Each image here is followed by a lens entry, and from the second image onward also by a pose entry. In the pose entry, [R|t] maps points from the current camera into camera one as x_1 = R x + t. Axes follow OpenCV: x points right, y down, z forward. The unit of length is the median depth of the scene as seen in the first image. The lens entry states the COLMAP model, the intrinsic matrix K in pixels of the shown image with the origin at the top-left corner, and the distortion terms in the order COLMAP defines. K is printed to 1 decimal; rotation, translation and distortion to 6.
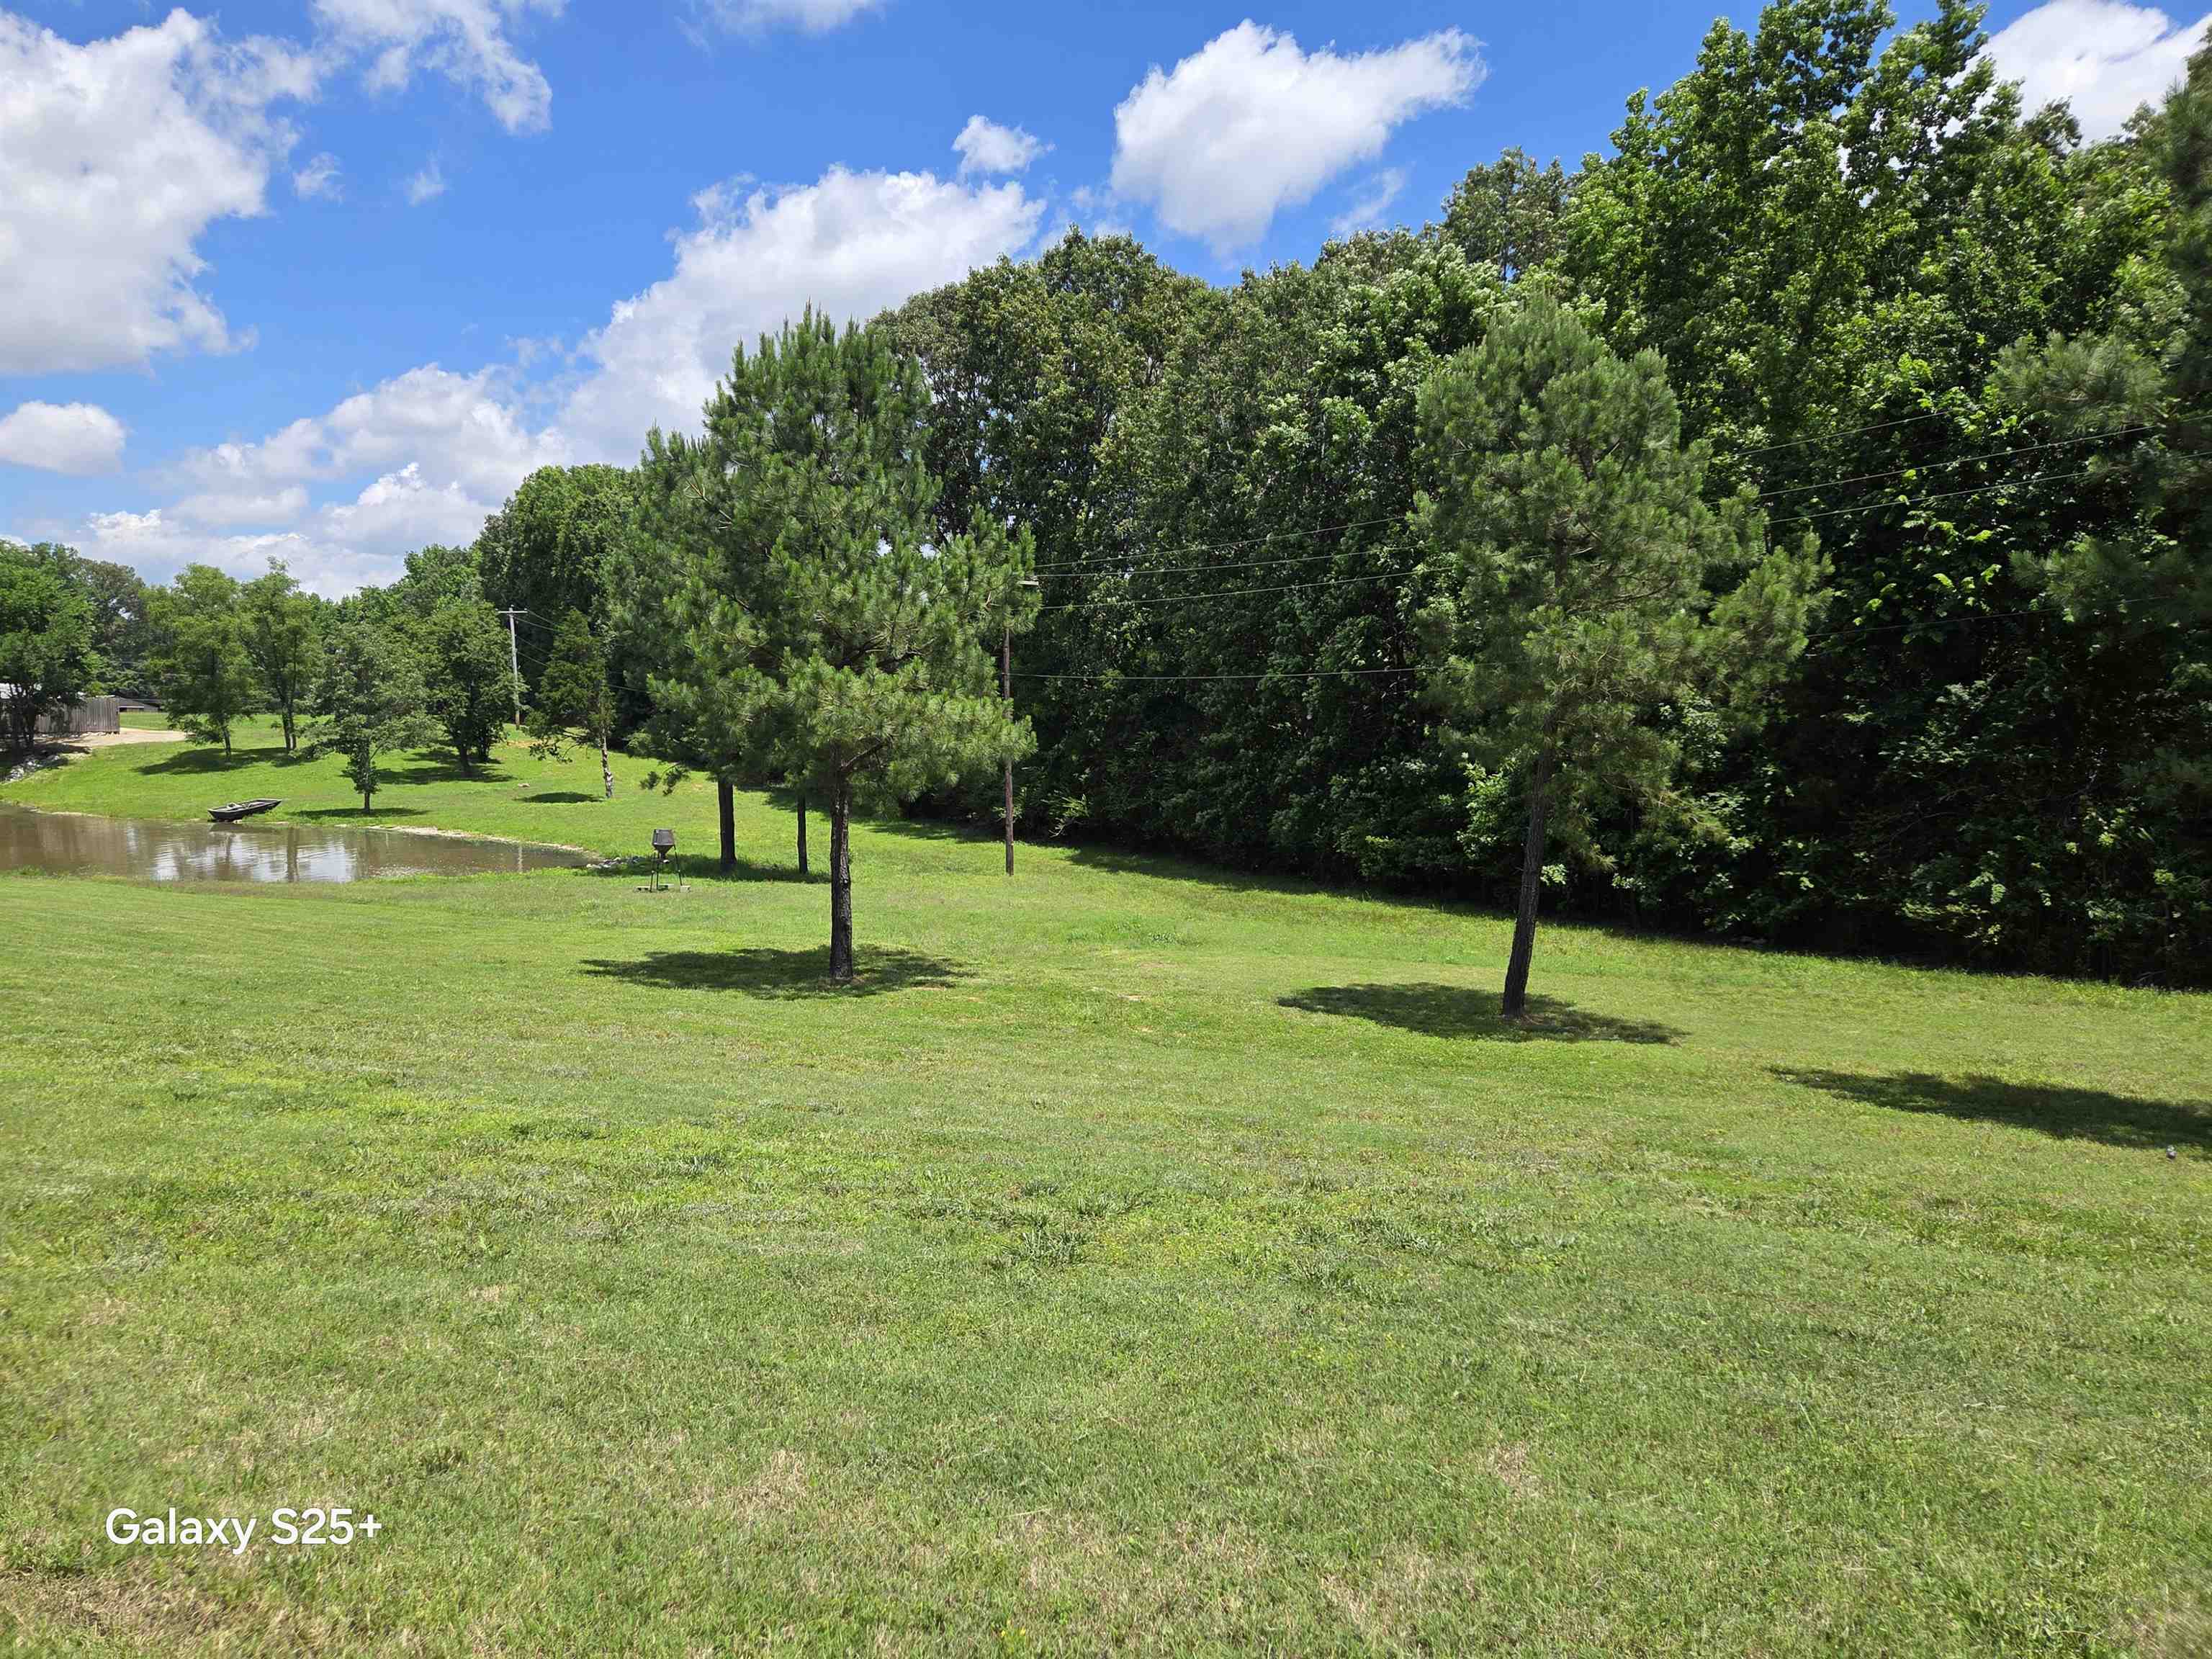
lens RADIAL K [[1472.3, 0, 1105.4], [0, 1472.3, 825.7], [0, 0, 1]] dist [-0.004026, -0.000539]
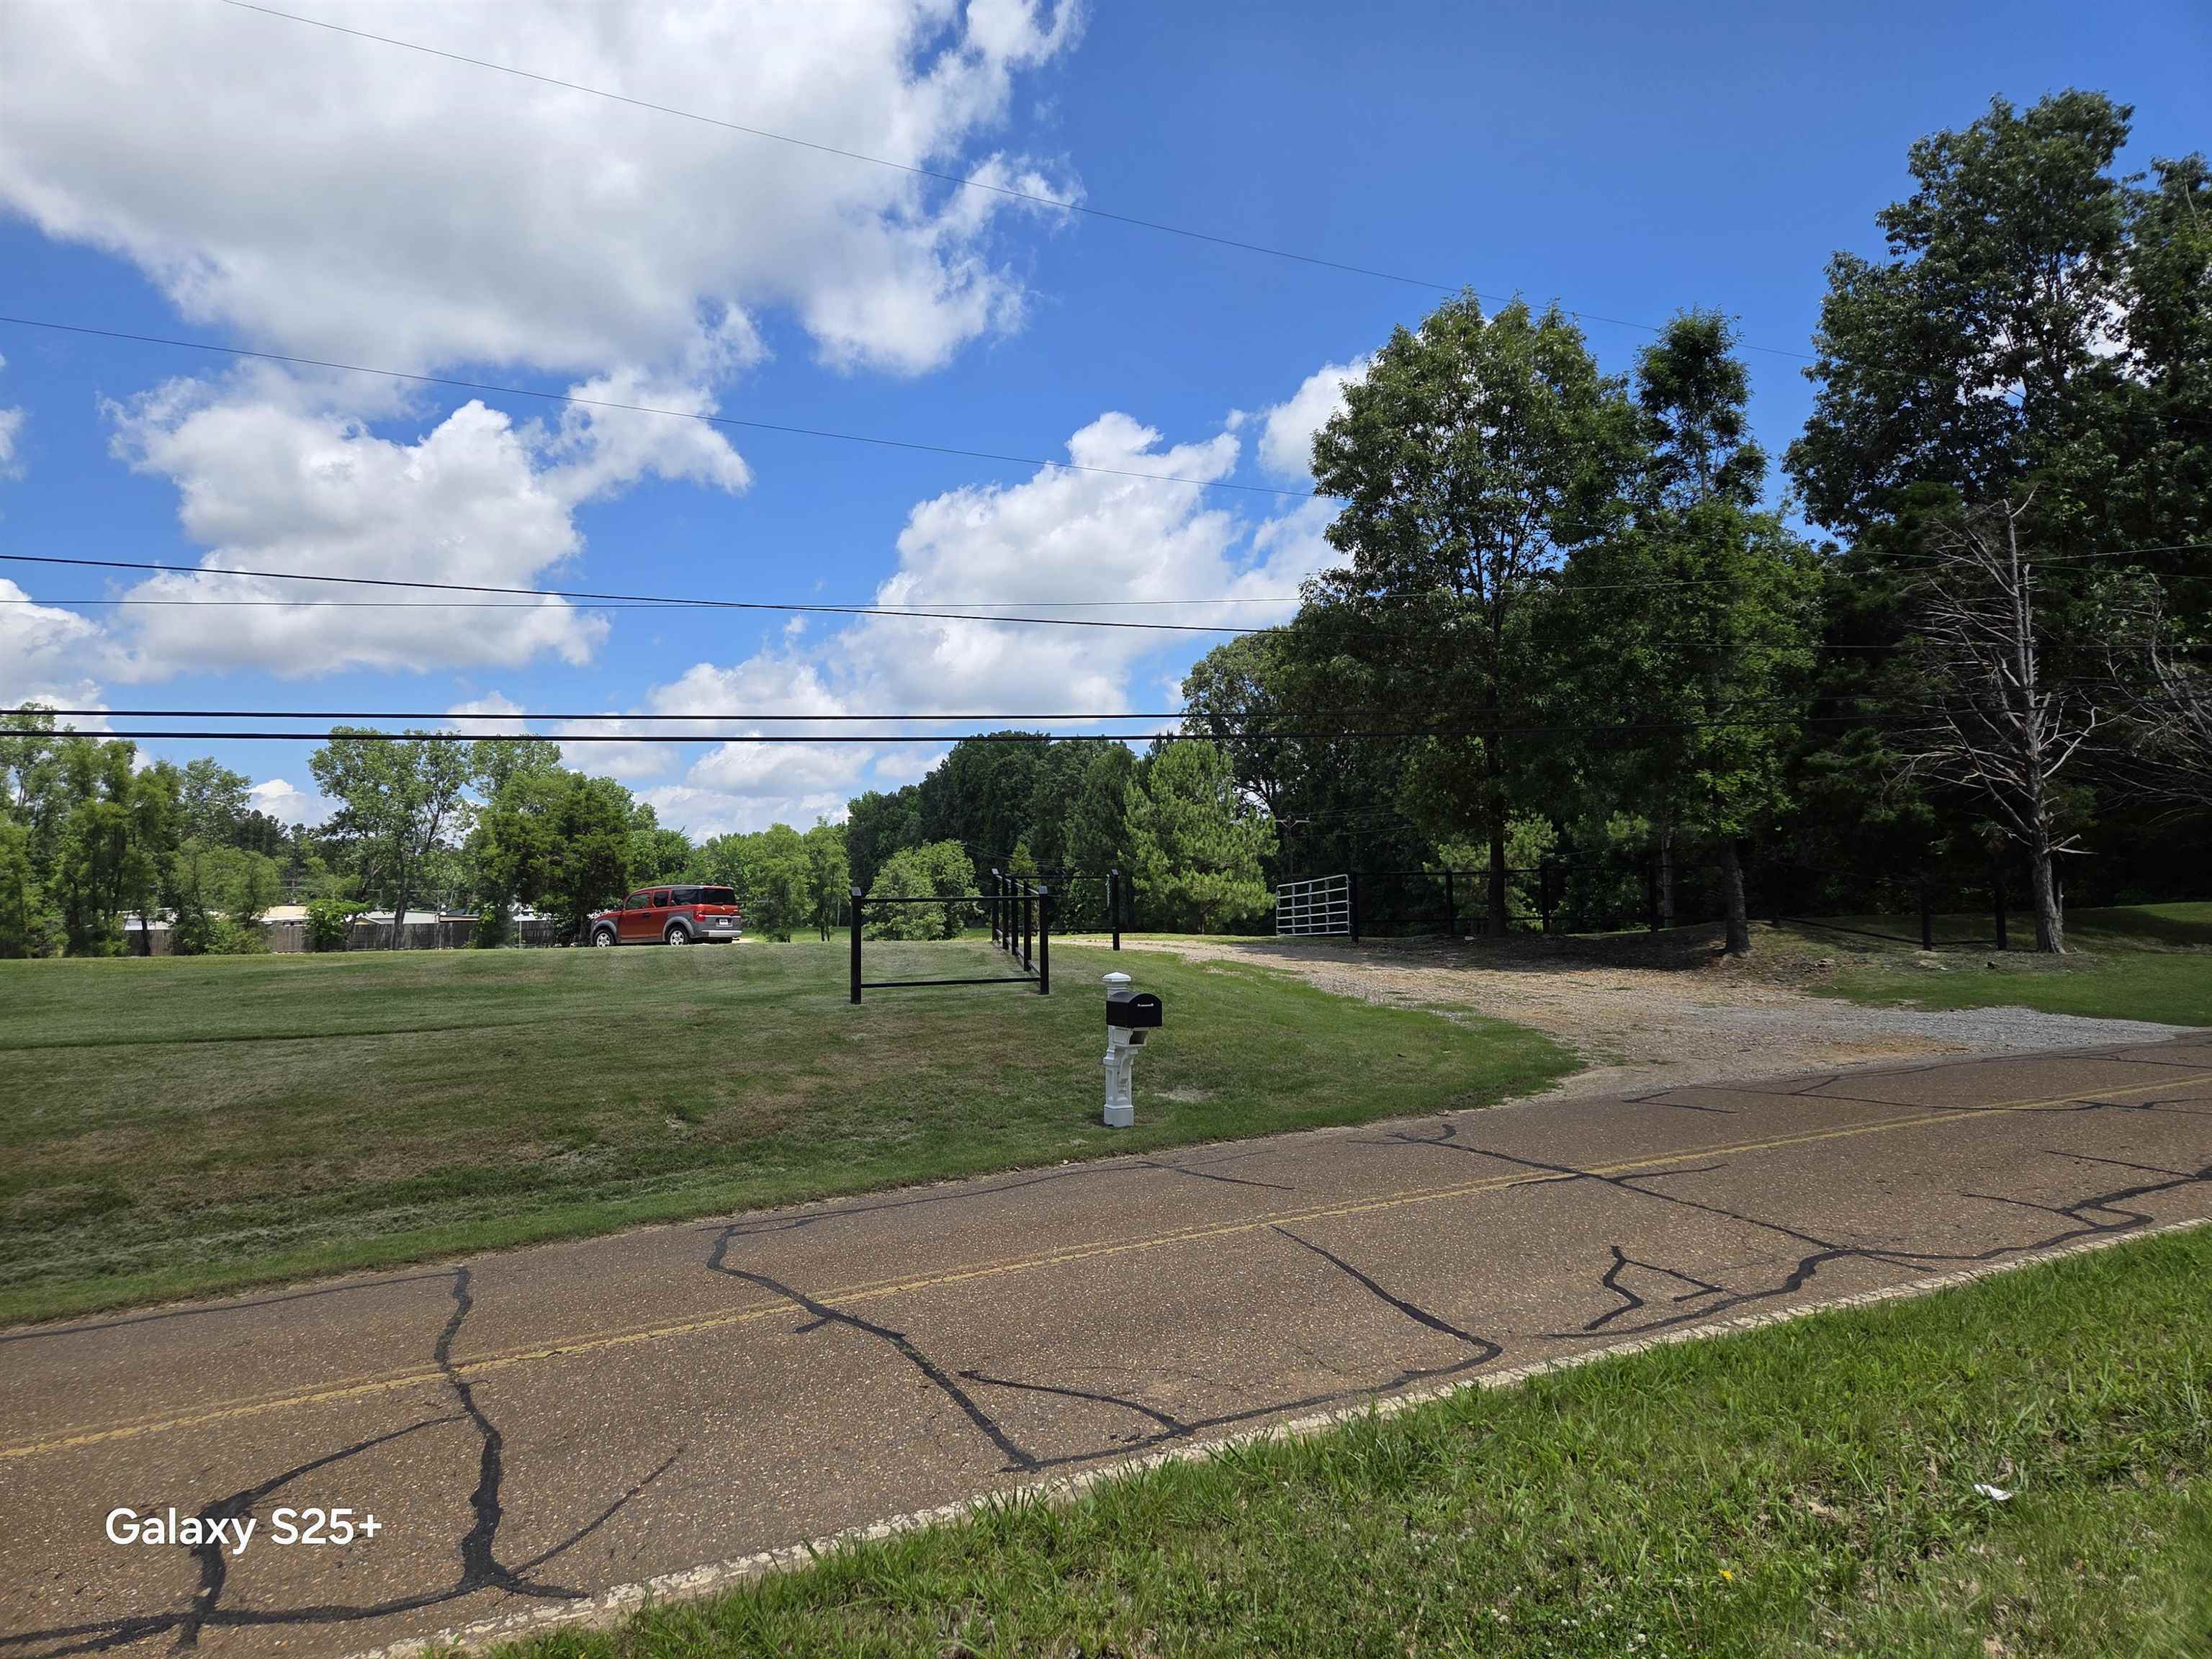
lens RADIAL K [[1472.3, 0, 1107.5], [0, 1472.3, 828.1], [0, 0, 1]] dist [-0.004026, -0.000539]
pose [[0.971557, -0.048704, -0.231742, 0.267595], [0.016481, 0.990155, -0.138999, 0.172046], [0.236230, 0.131226, 0.962795, -1.550665]]
